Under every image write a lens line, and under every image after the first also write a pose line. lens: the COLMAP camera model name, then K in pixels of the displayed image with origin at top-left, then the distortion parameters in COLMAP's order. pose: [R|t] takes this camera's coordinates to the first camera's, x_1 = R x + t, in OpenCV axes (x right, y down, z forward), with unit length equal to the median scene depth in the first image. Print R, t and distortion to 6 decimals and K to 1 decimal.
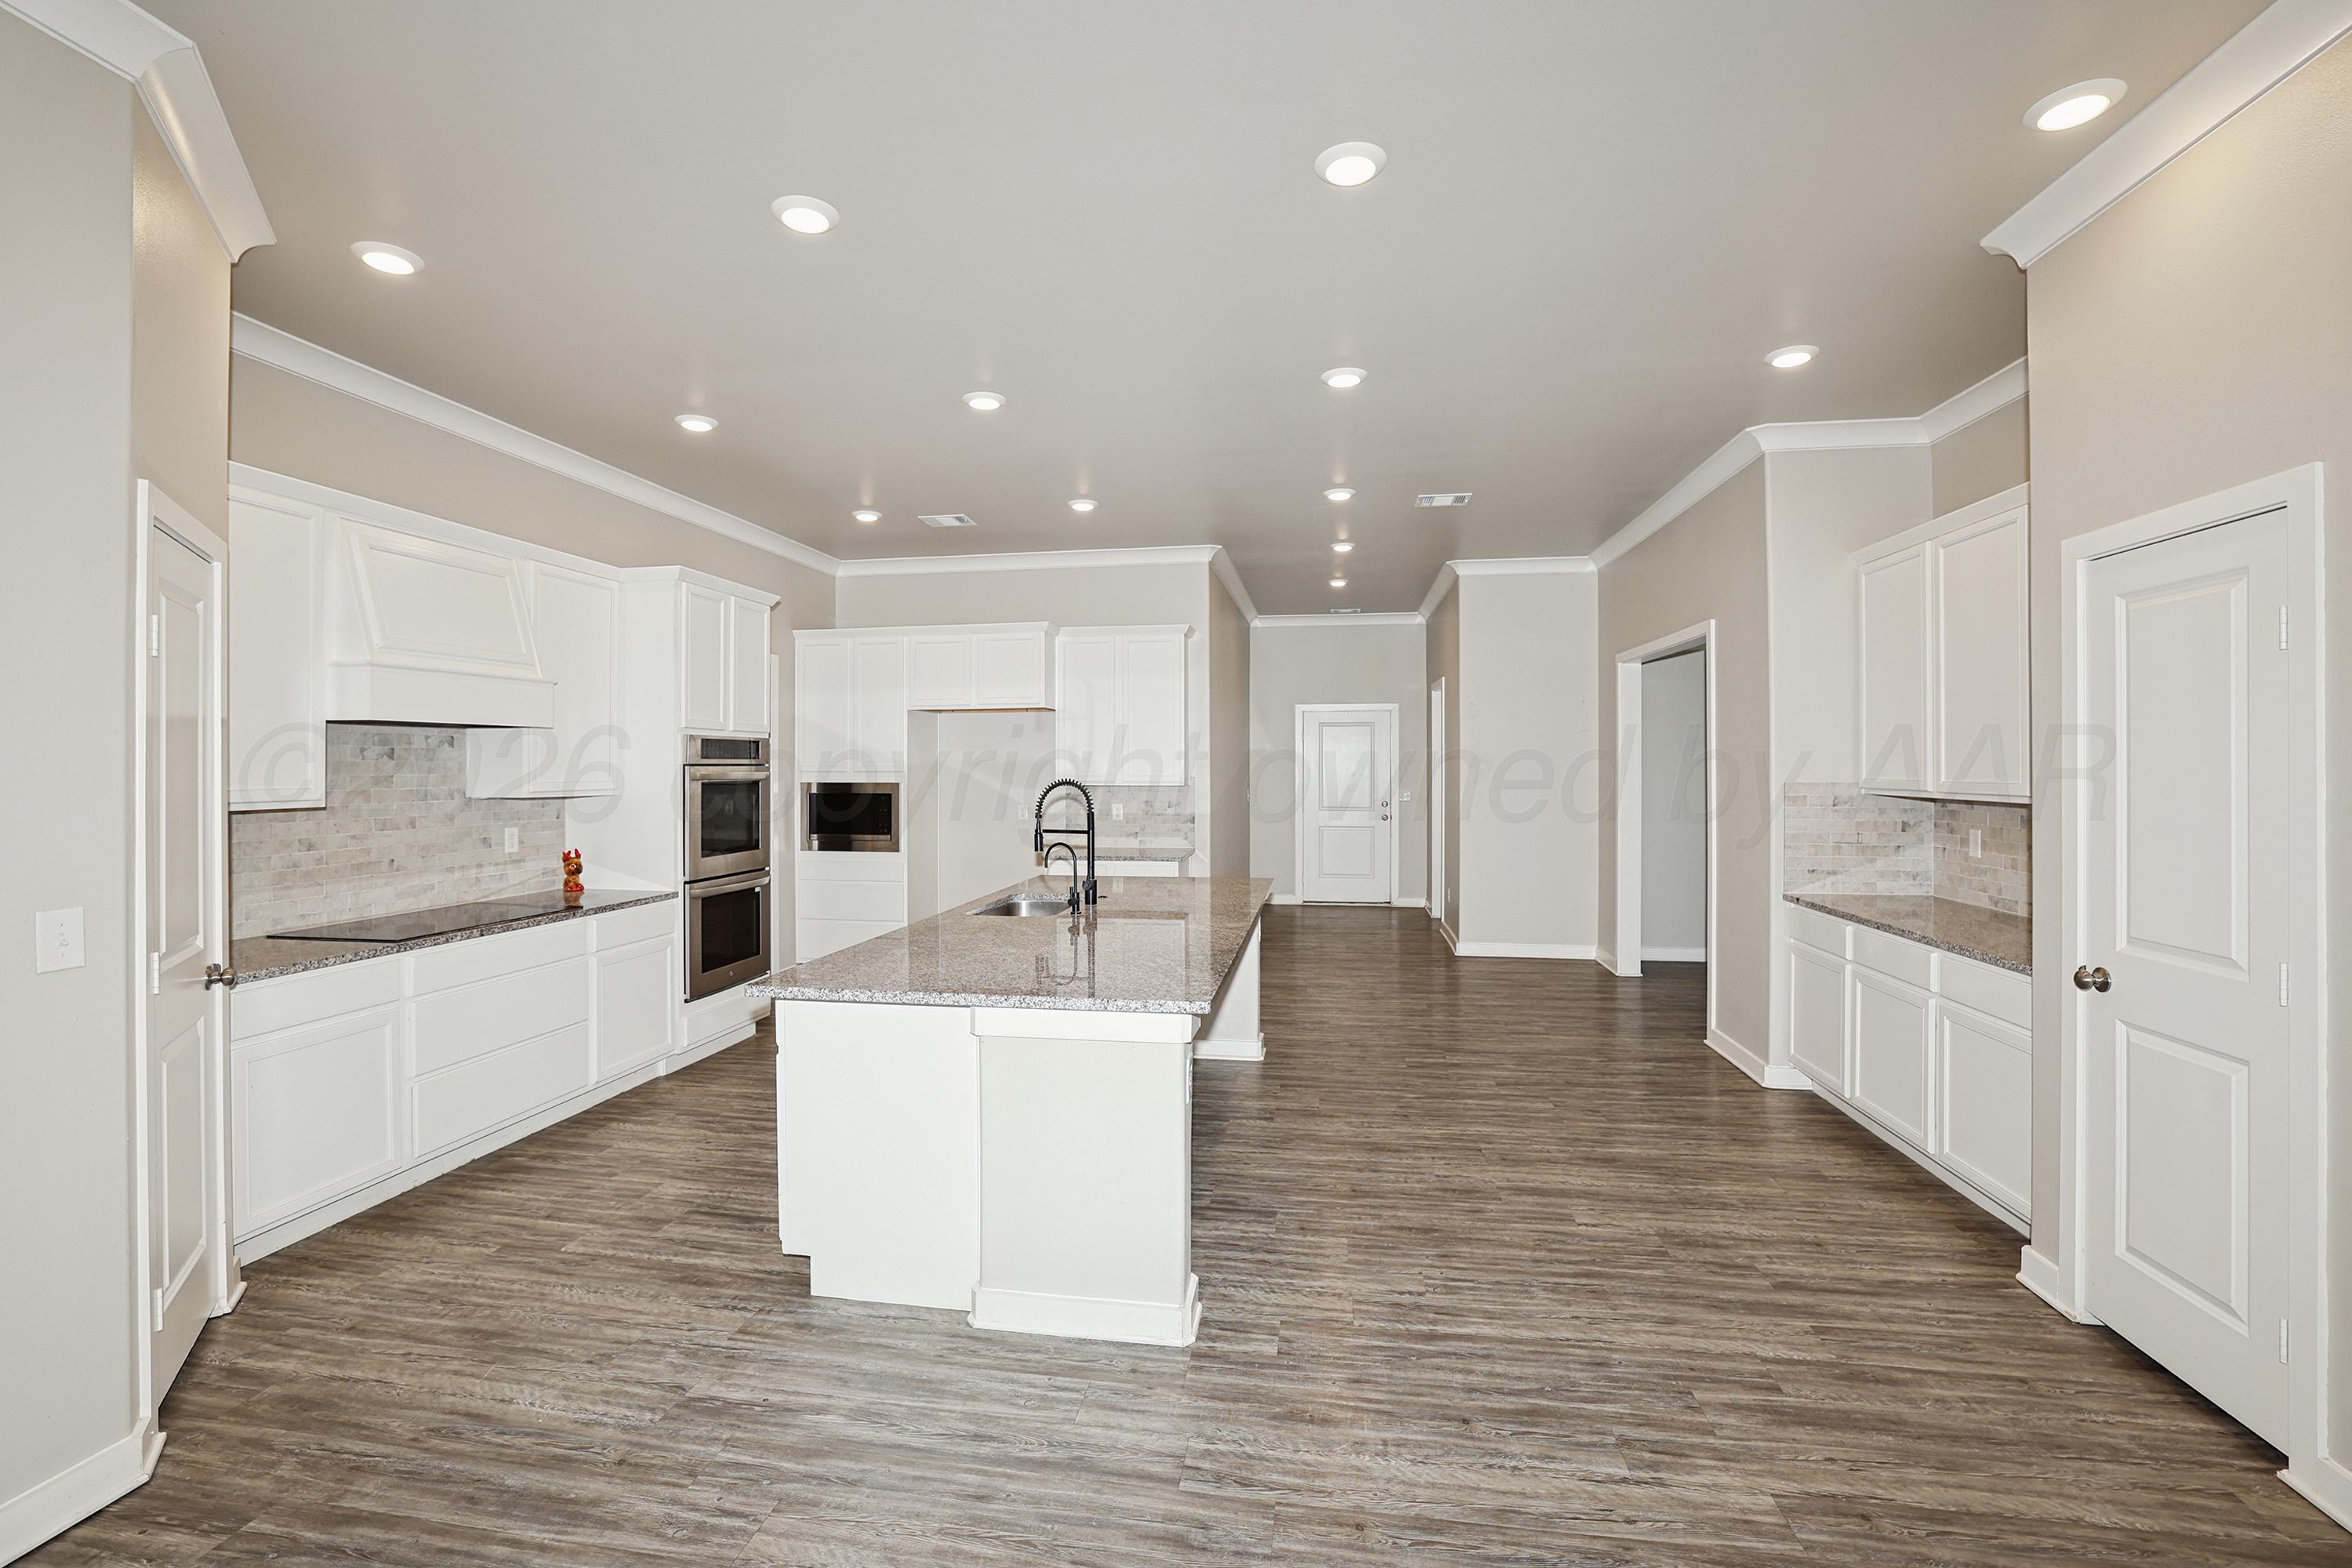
lens RADIAL K [[1038.1, 0, 1153.5], [0, 1038.1, 755.7], [0, 0, 1]] dist [-0.042392, 0.013599]
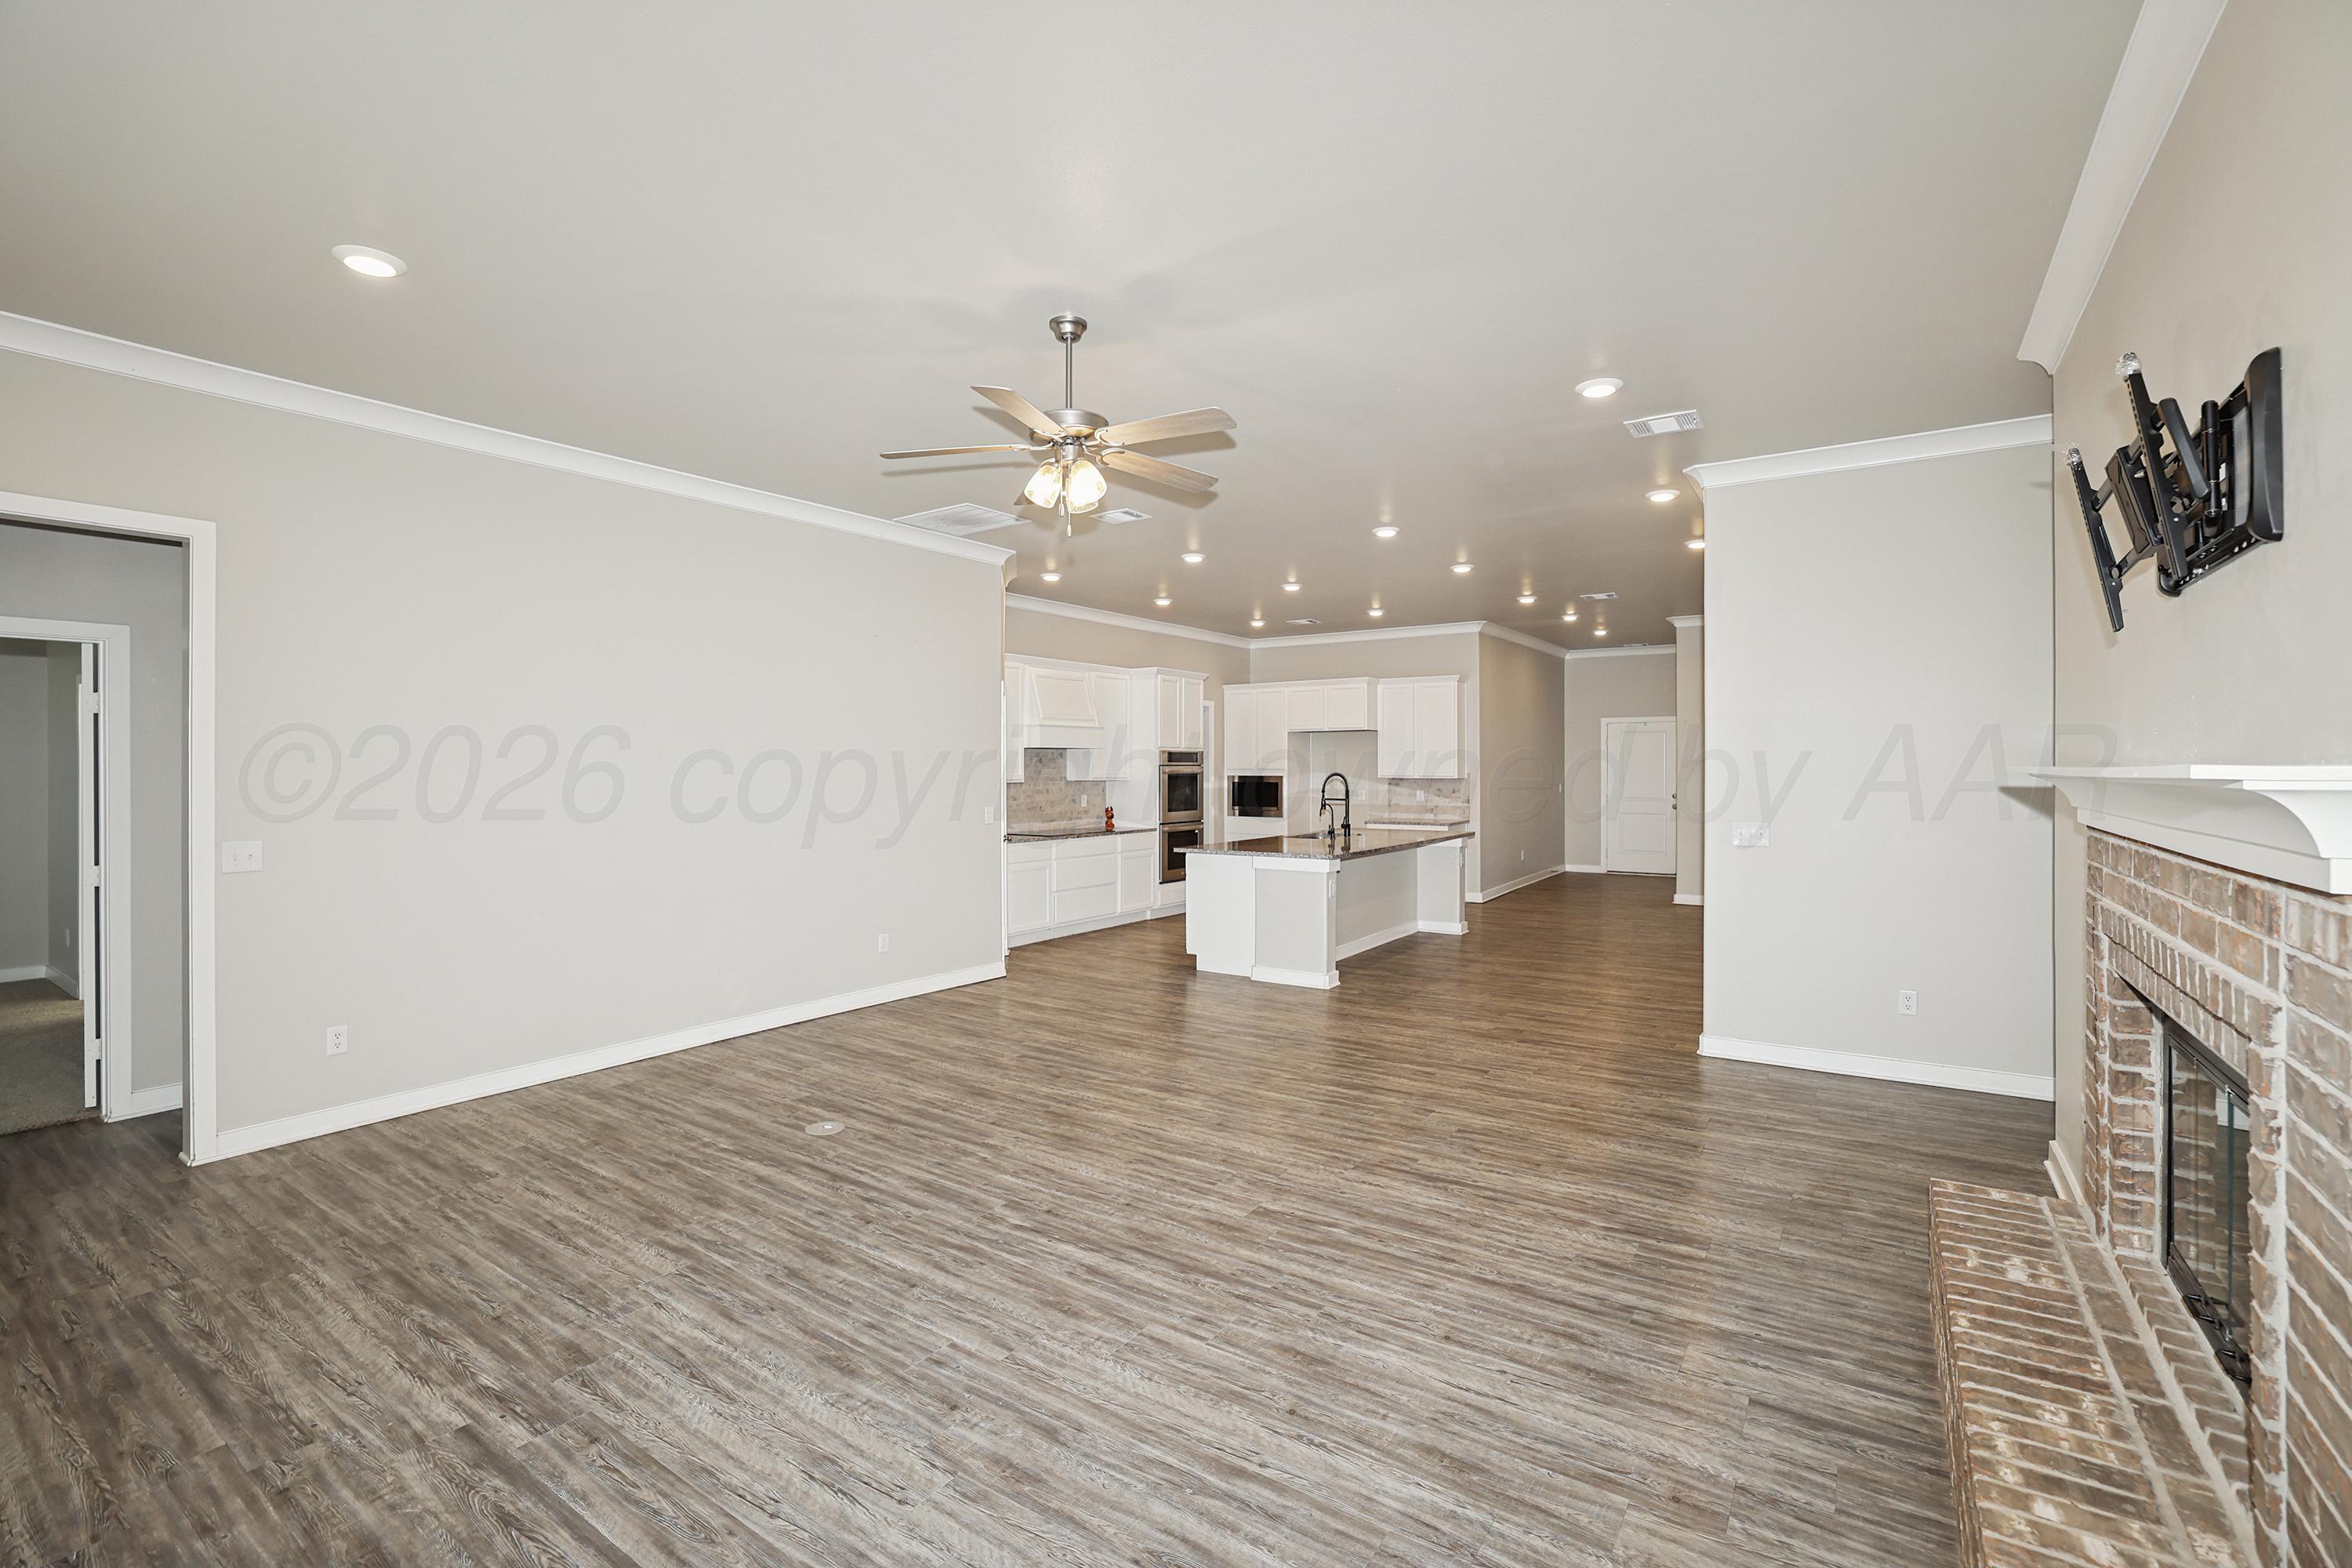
lens RADIAL K [[1038.1, 0, 1153.5], [0, 1038.1, 755.7], [0, 0, 1]] dist [-0.042392, 0.013599]
pose [[0.894675, -0.005286, -0.446686, 0.476671], [0.004998, 0.999986, -0.001824, -0.006930], [0.446689, -0.000600, 0.894689, -0.887091]]
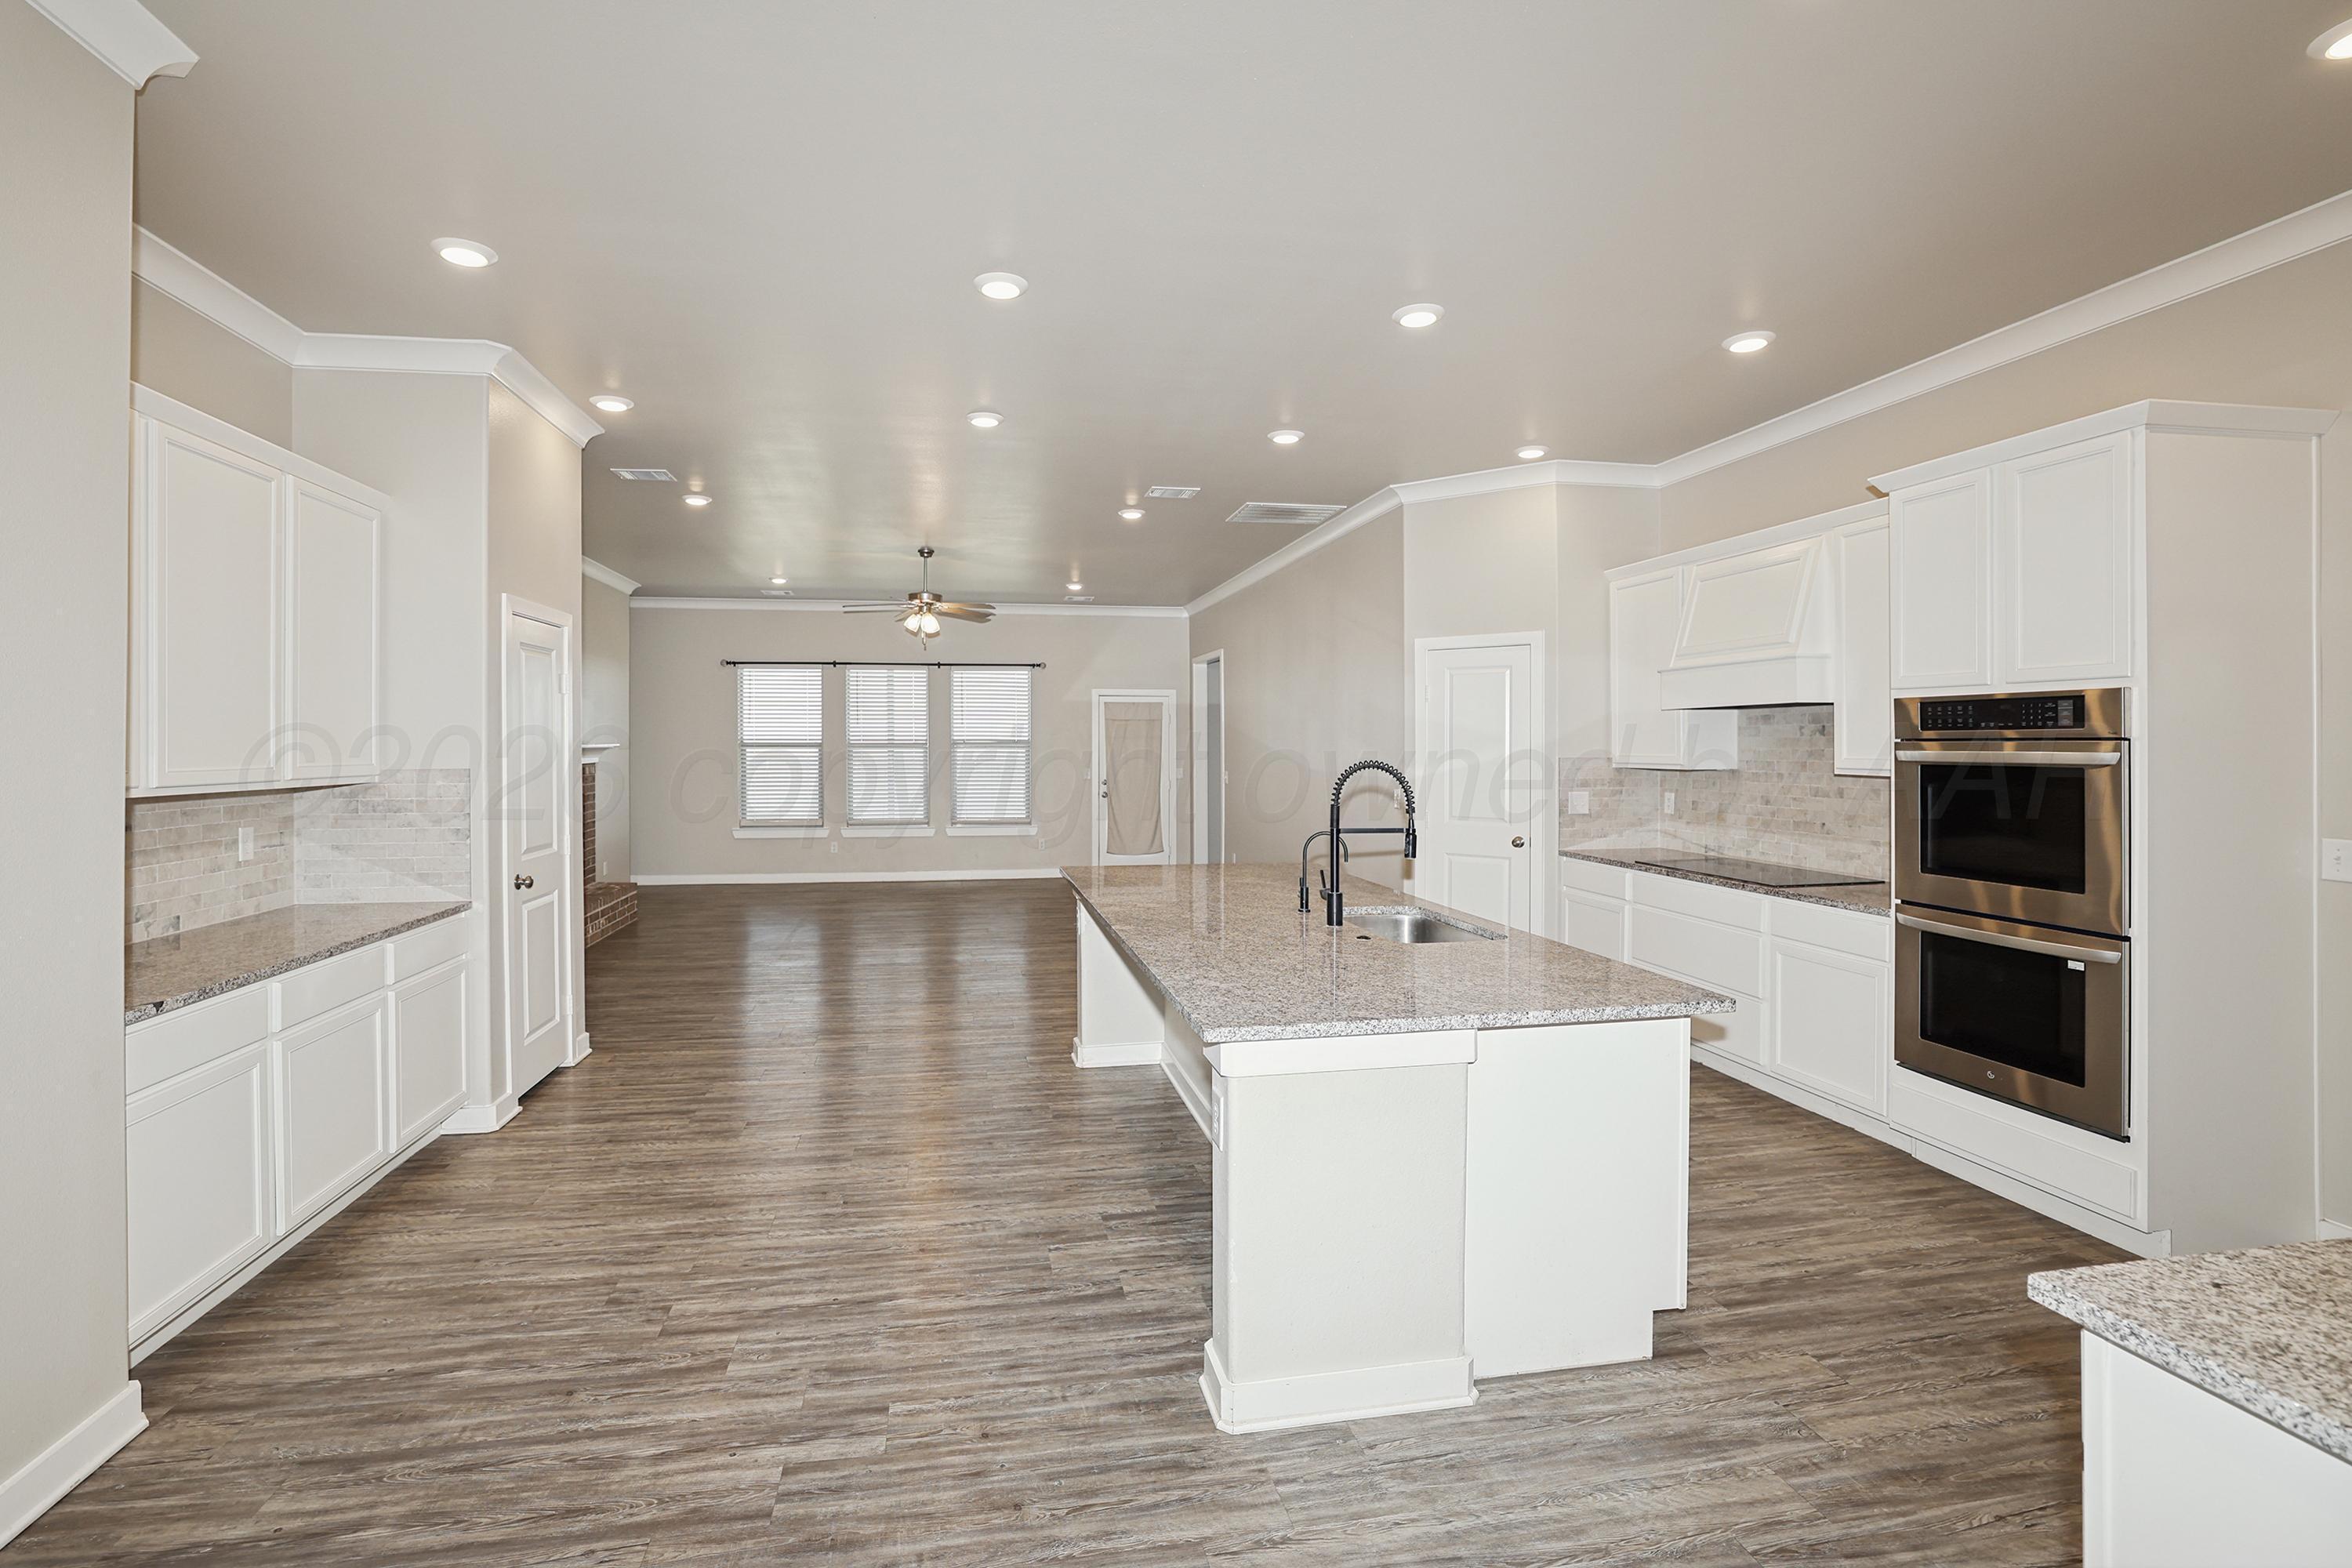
lens RADIAL K [[1038.1, 0, 1153.5], [0, 1038.1, 755.7], [0, 0, 1]] dist [-0.042392, 0.013599]
pose [[-0.934342, 0.009143, -0.356261, 0.326134], [0.008070, 0.999957, 0.004497, 0.013551], [0.356287, 0.001326, -0.934376, 1.620291]]
